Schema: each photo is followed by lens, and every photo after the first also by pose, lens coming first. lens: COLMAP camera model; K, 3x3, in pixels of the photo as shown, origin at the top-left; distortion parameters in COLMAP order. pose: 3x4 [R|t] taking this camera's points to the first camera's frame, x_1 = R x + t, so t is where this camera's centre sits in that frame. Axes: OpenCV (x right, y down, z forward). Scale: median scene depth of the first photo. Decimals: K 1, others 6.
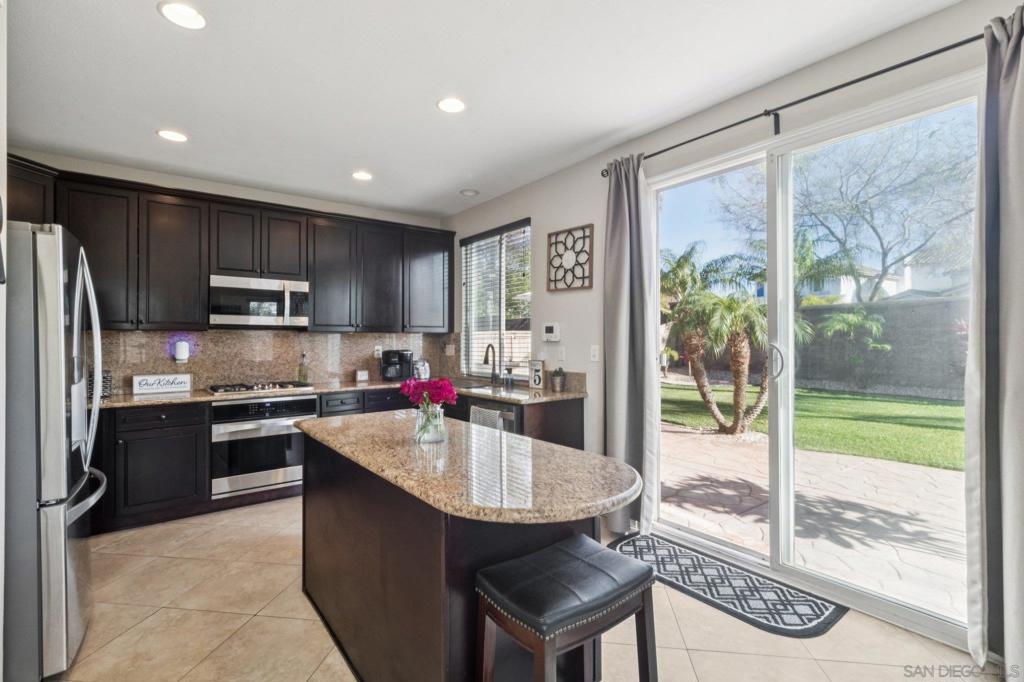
lens RADIAL K [[478.5, 0, 511.6], [0, 478.5, 342.3], [0, 0, 1]] dist [0.001643, 0.000011]
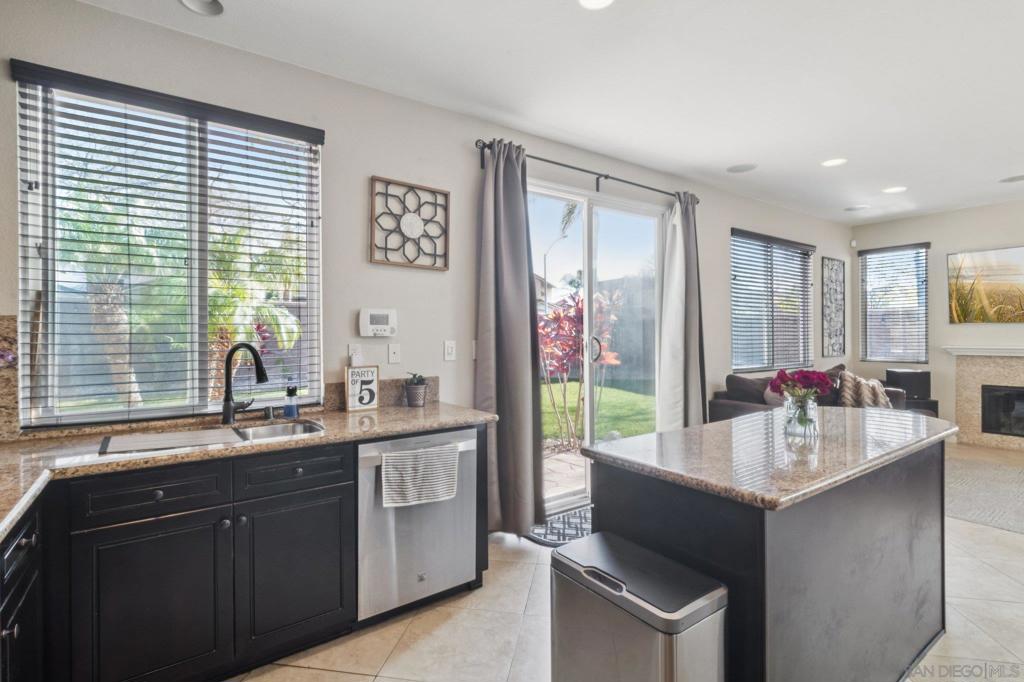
lens RADIAL K [[478.5, 0, 509.7], [0, 478.5, 333.0], [0, 0, 1]] dist [0.001643, 0.000011]
pose [[0.043693, -0.002231, 0.999043, -0.608387], [0.004795, 0.999986, 0.002023, -0.007948], [-0.999034, 0.004702, 0.043703, 0.812714]]
